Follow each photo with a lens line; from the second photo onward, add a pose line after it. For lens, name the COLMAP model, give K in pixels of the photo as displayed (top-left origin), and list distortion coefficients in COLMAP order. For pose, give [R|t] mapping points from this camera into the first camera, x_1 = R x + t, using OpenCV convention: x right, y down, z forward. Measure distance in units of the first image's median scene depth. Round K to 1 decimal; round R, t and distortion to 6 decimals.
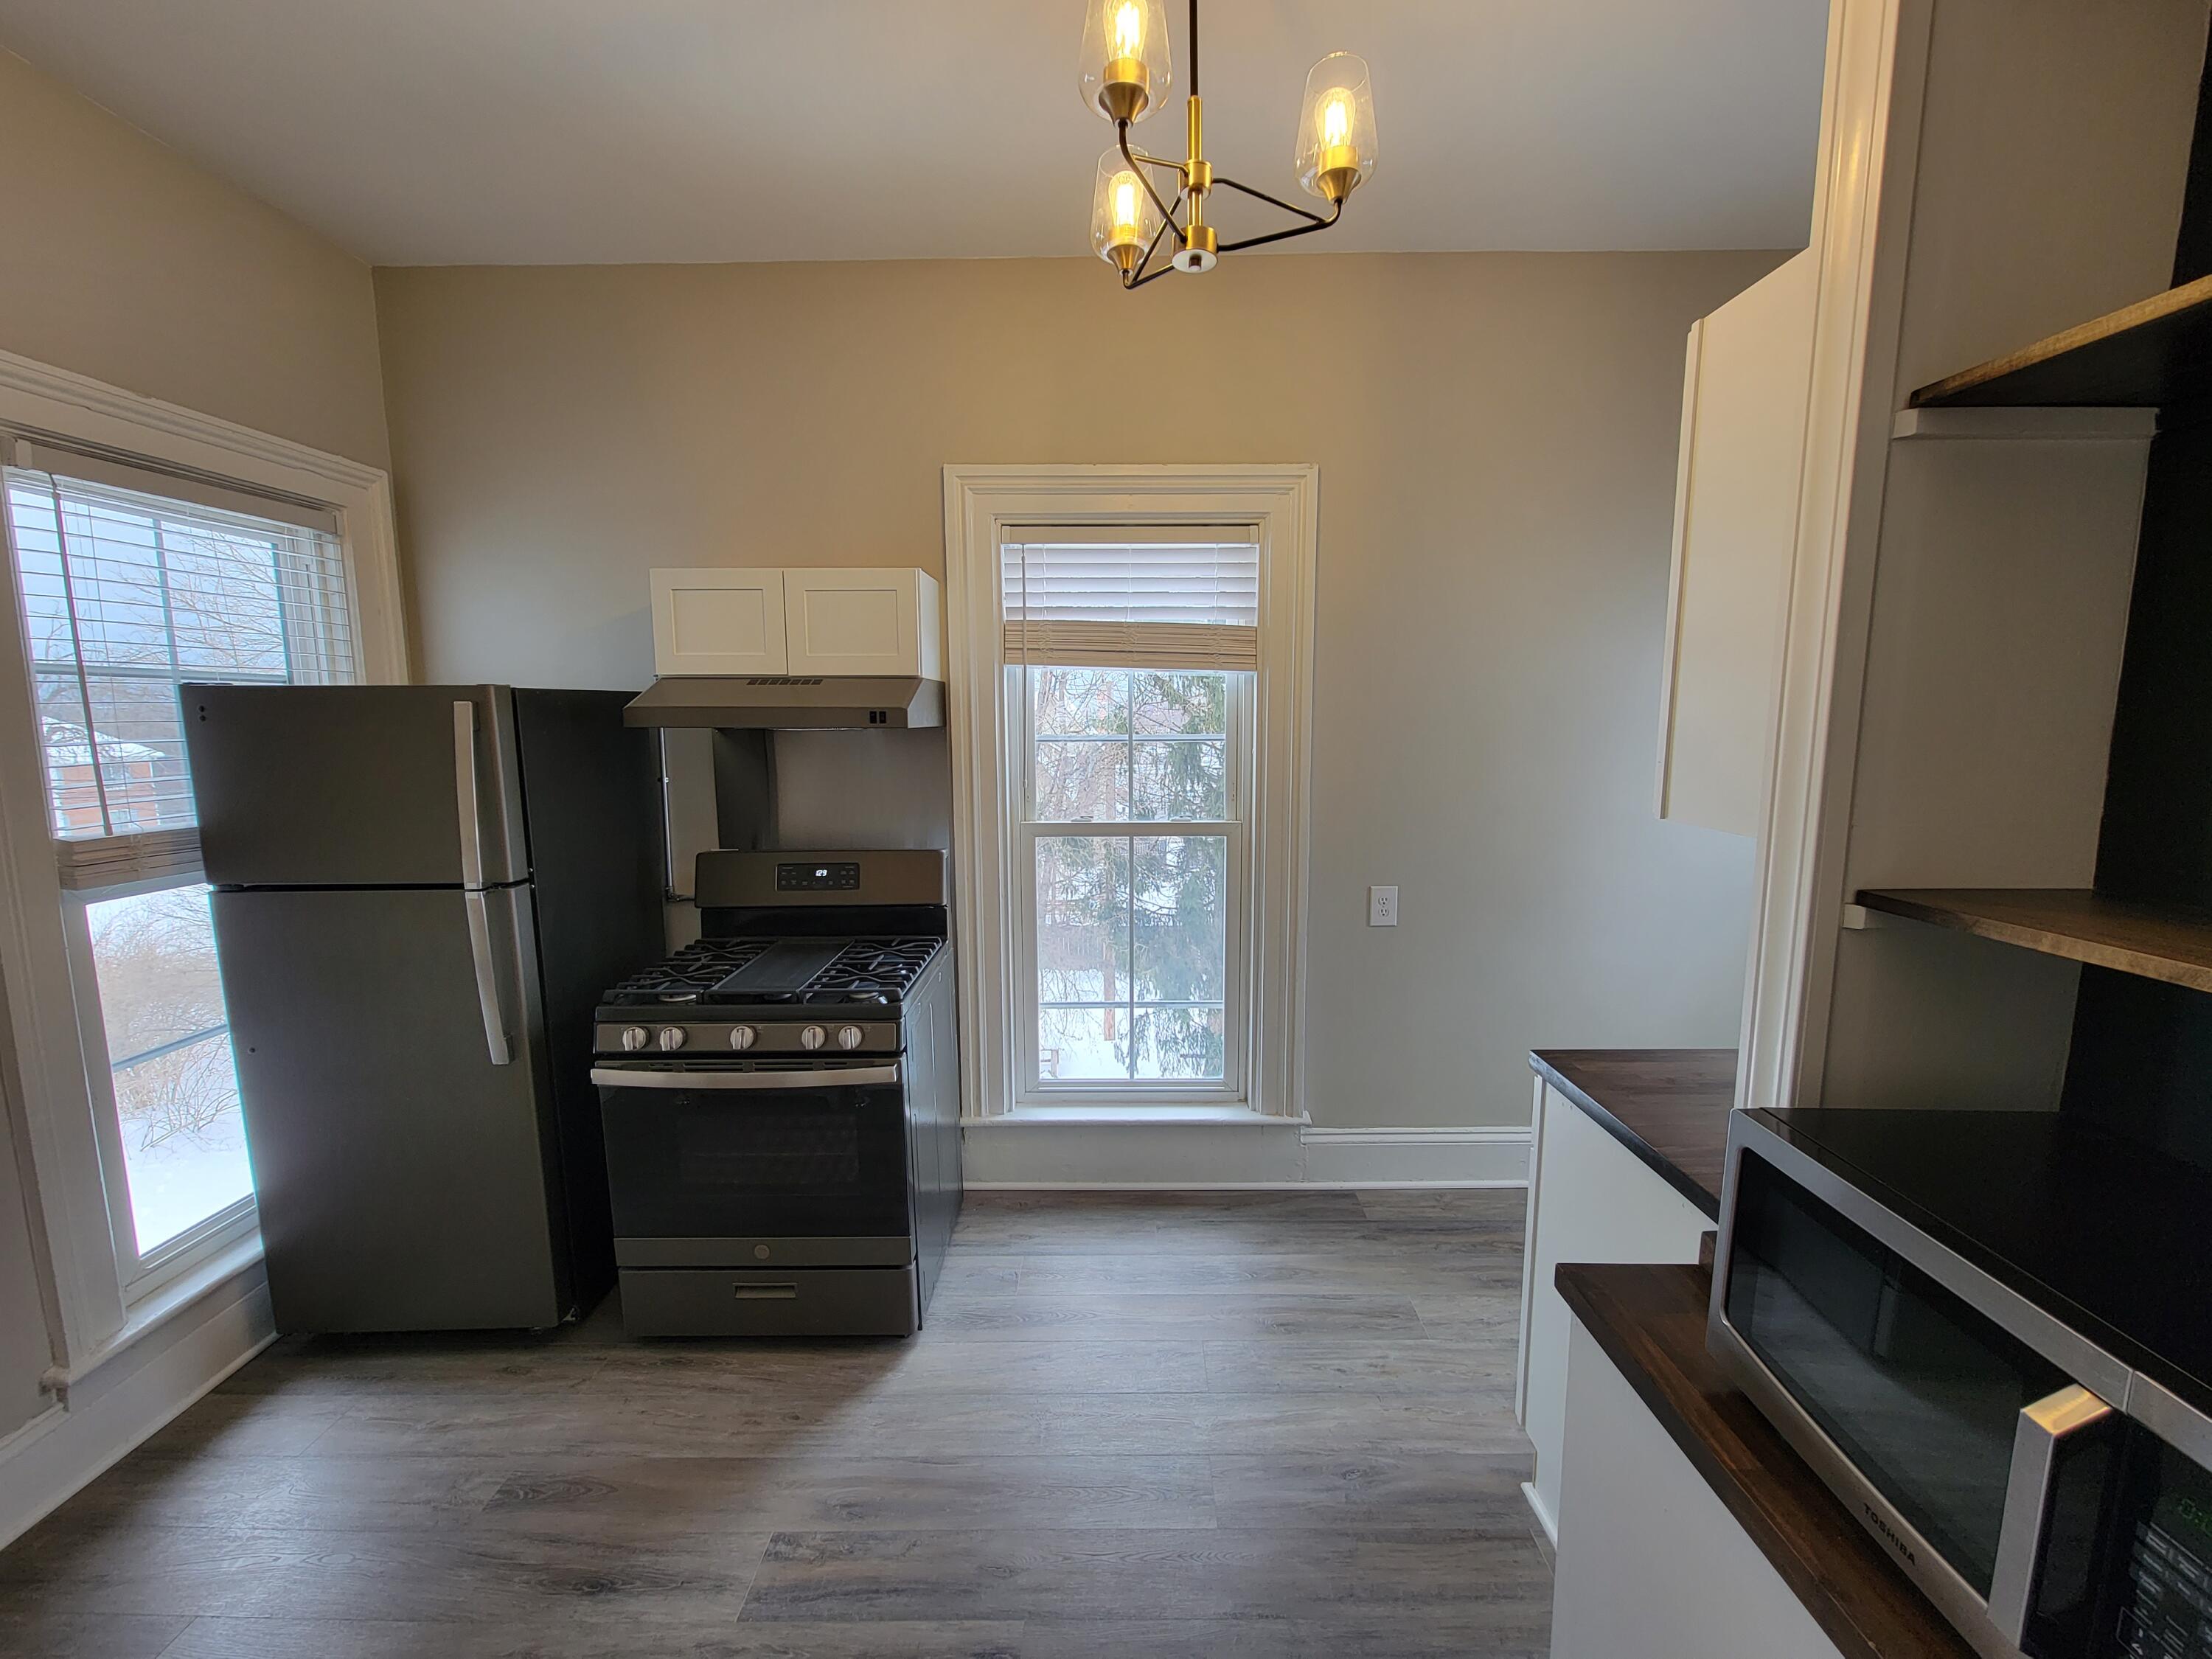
lens RADIAL K [[902.8, 0, 1119.0], [0, 902.8, 835.8], [0, 0, 1]] dist [0.001364, 0.000387]
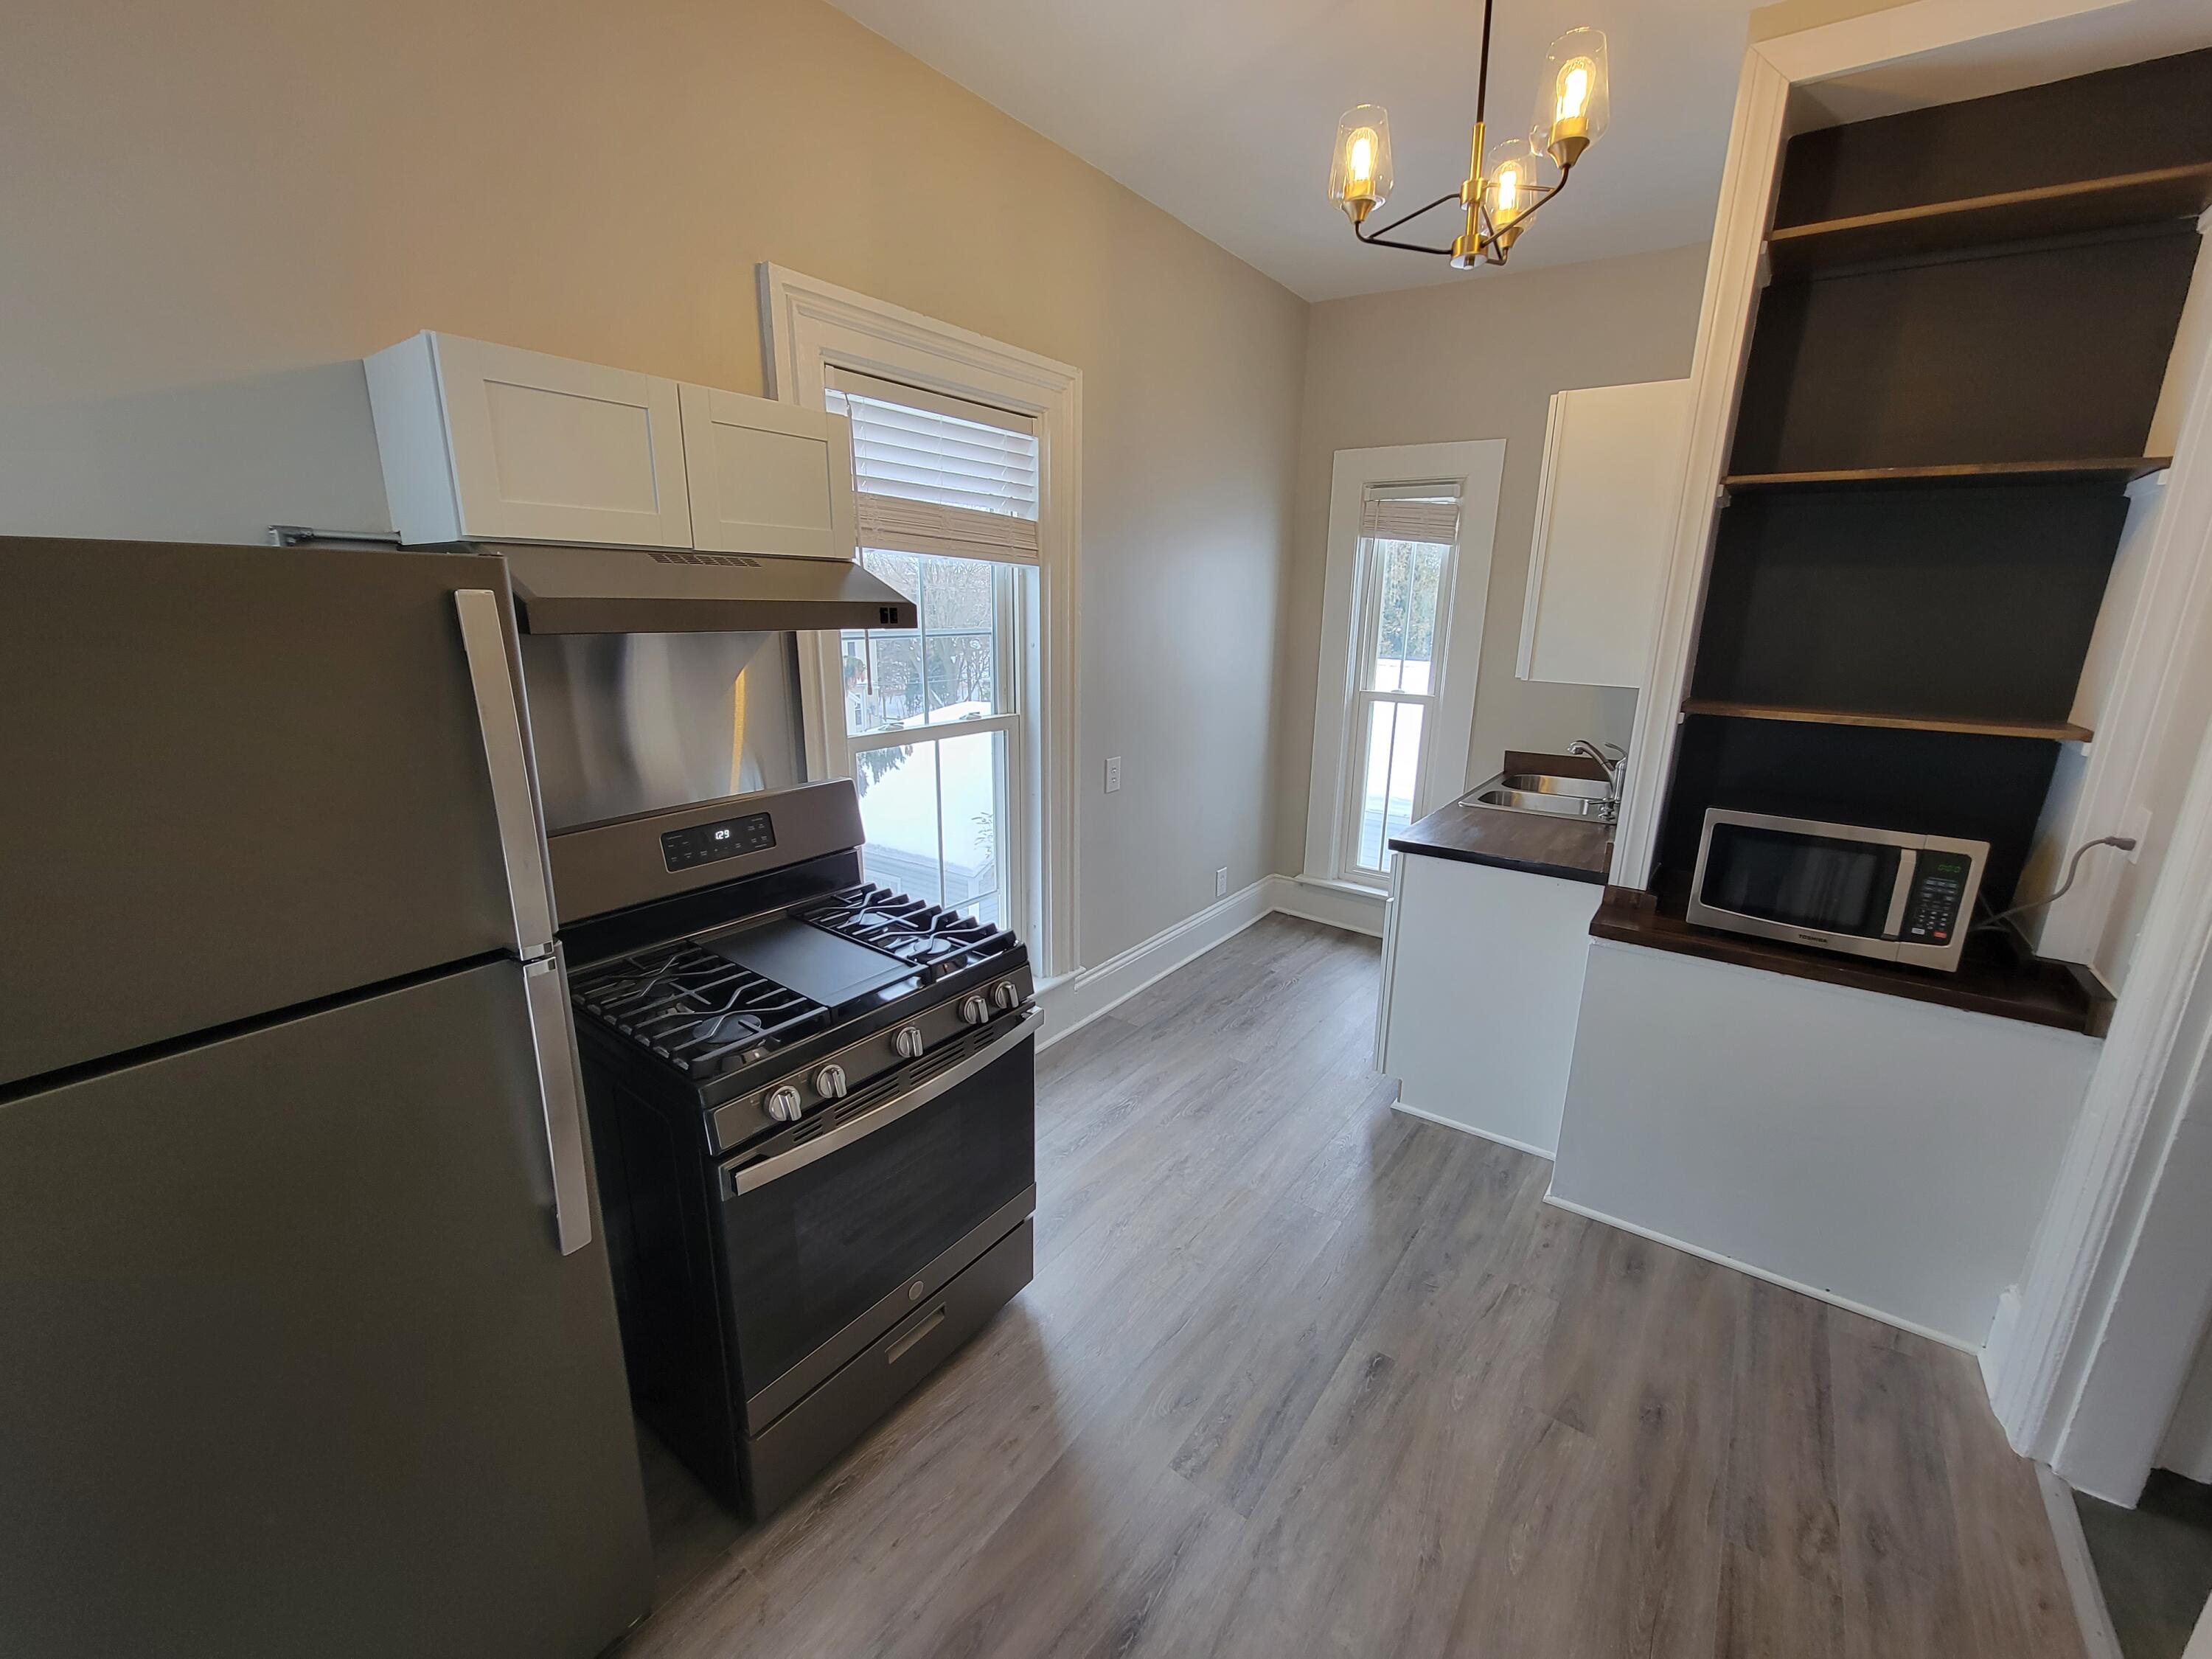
lens RADIAL K [[902.8, 0, 1122.0], [0, 902.8, 832.4], [0, 0, 1]] dist [0.001364, 0.000387]
pose [[0.581991, -0.192622, 0.790053, -0.874424], [0.090717, 0.980856, 0.172315, -0.067505], [-0.808119, -0.028615, 0.588323, 0.396971]]
